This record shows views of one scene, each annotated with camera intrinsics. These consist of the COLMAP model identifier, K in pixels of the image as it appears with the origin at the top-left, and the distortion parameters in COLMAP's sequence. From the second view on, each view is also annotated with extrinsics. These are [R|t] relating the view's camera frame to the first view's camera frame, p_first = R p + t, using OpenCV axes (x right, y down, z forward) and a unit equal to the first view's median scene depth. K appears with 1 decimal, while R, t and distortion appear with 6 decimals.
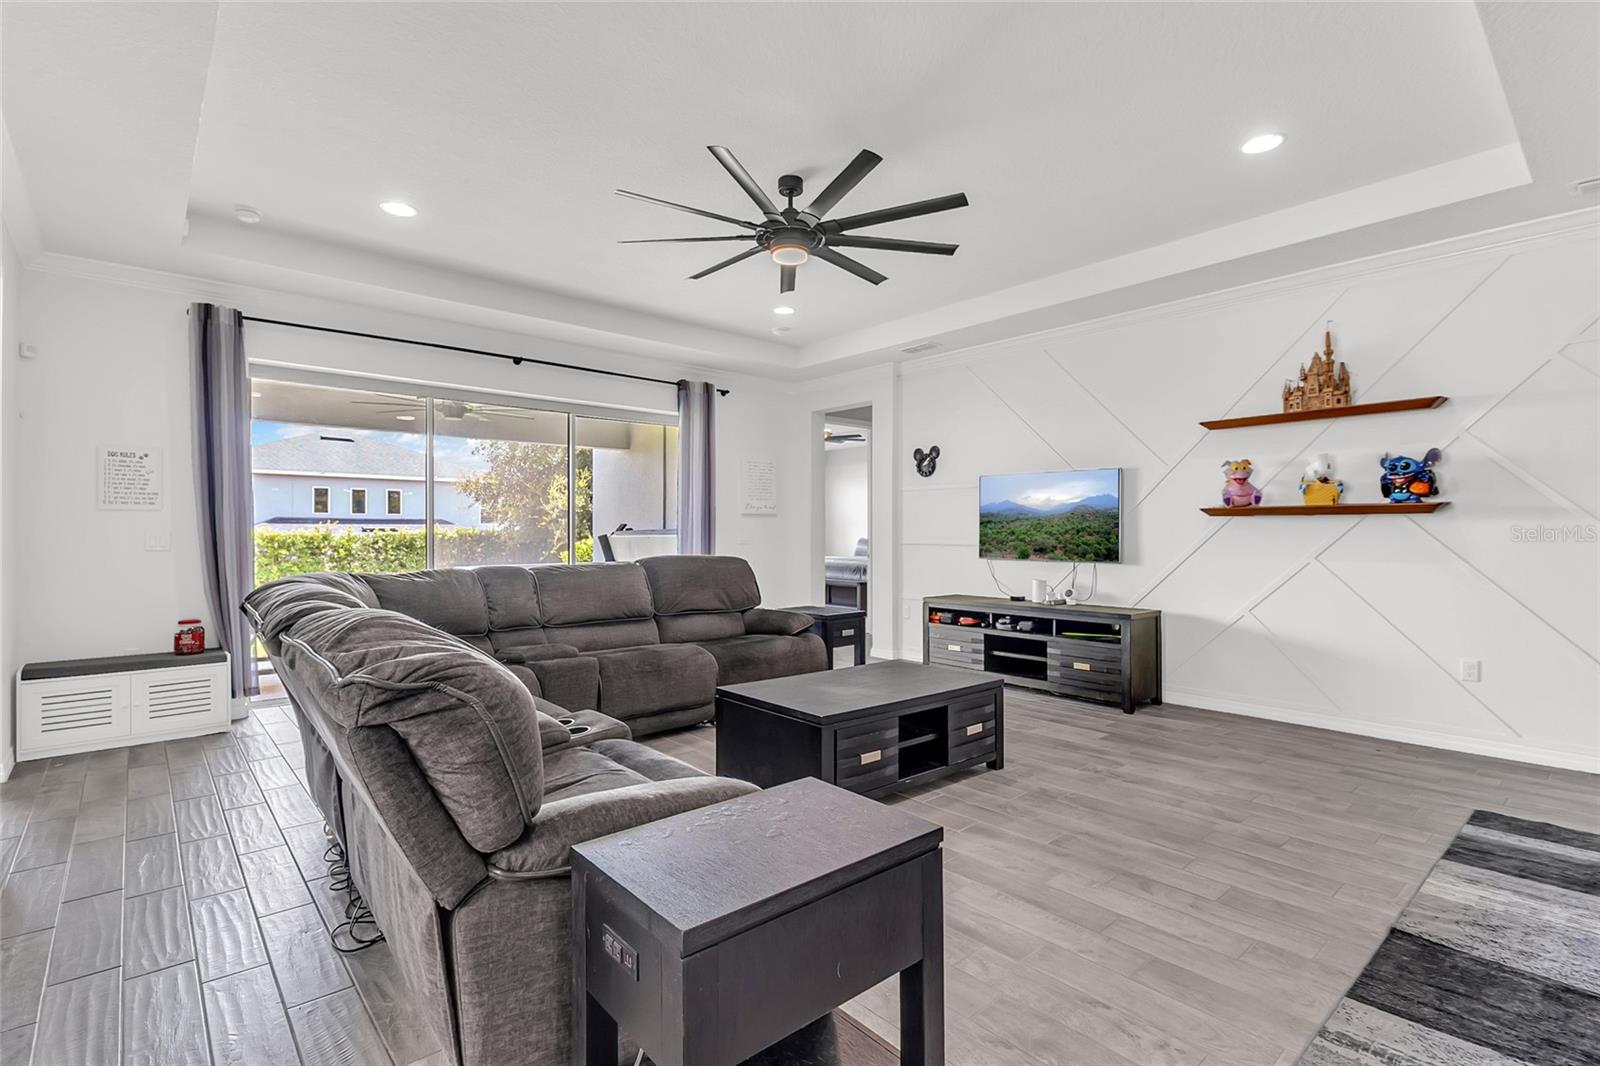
lens RADIAL K [[749.1, 0, 800.0], [0, 749.1, 533.0], [0, 0, 1]] dist [0.005149, -0.001394]
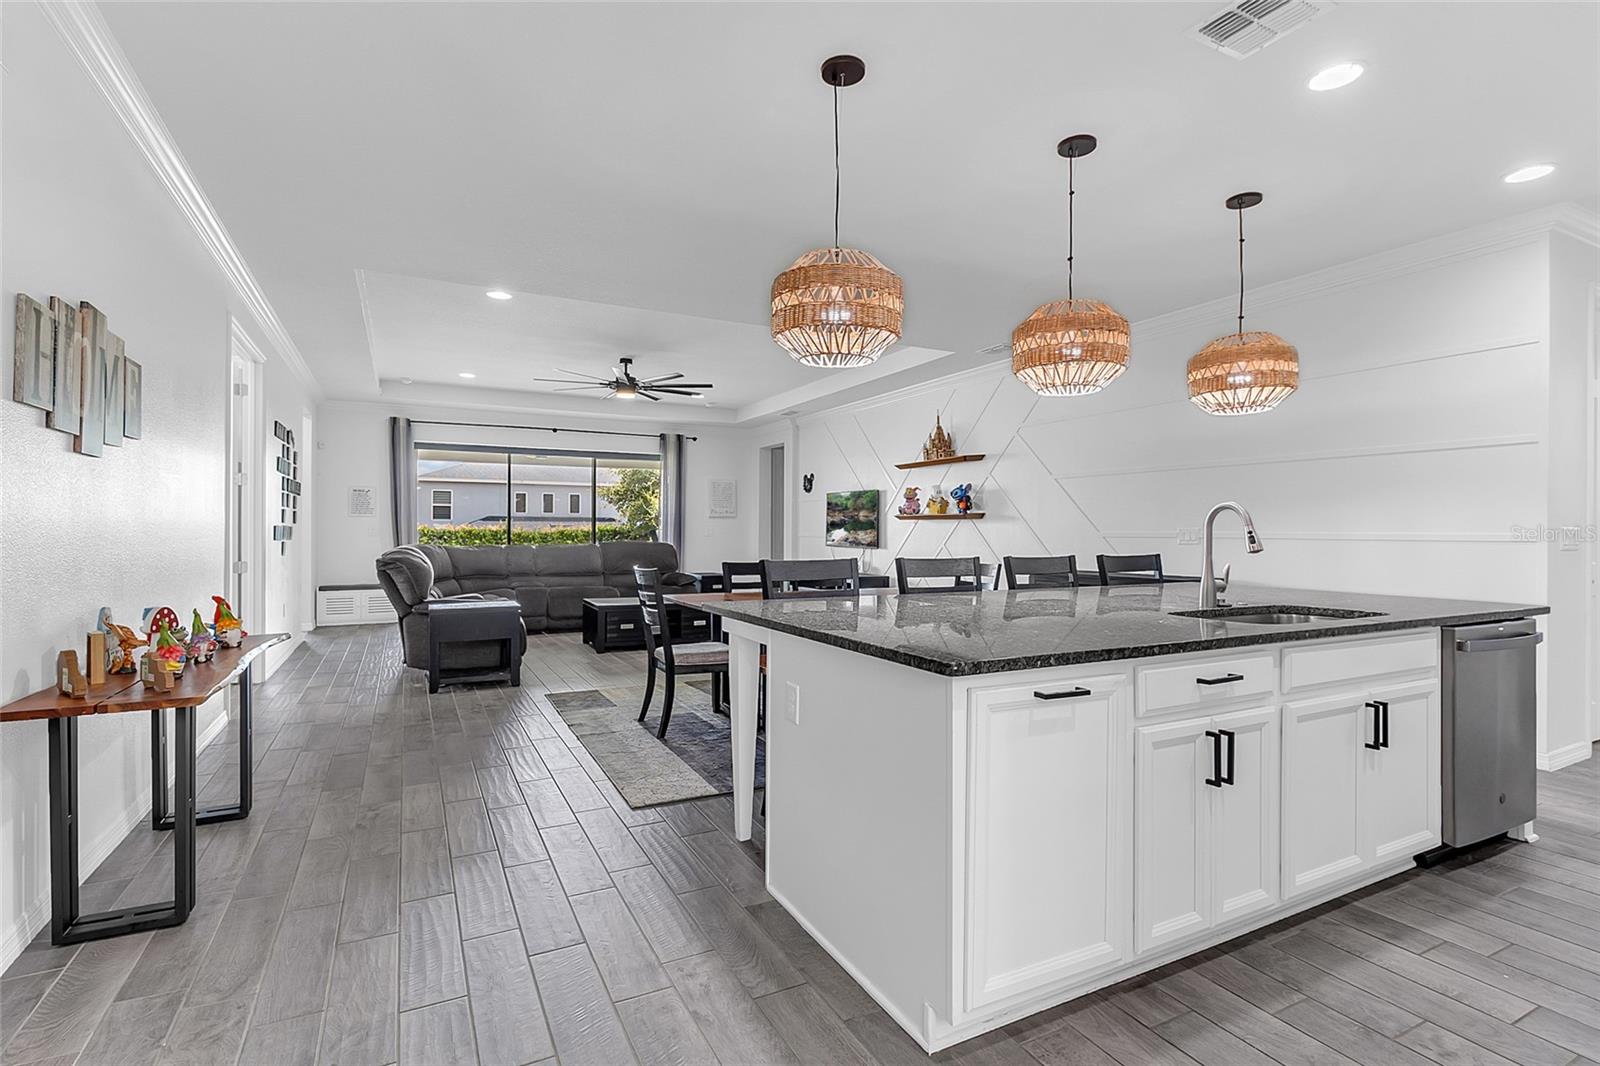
lens RADIAL K [[728.5, 0, 800.0], [0, 728.5, 533.0], [0, 0, 1]] dist [0.014044, -0.000204]
pose [[0.973835, 0.005924, -0.227179, 0.700198], [-0.005083, 0.999978, 0.004286, 0.001190], [0.227200, -0.003019, 0.973844, -0.657553]]
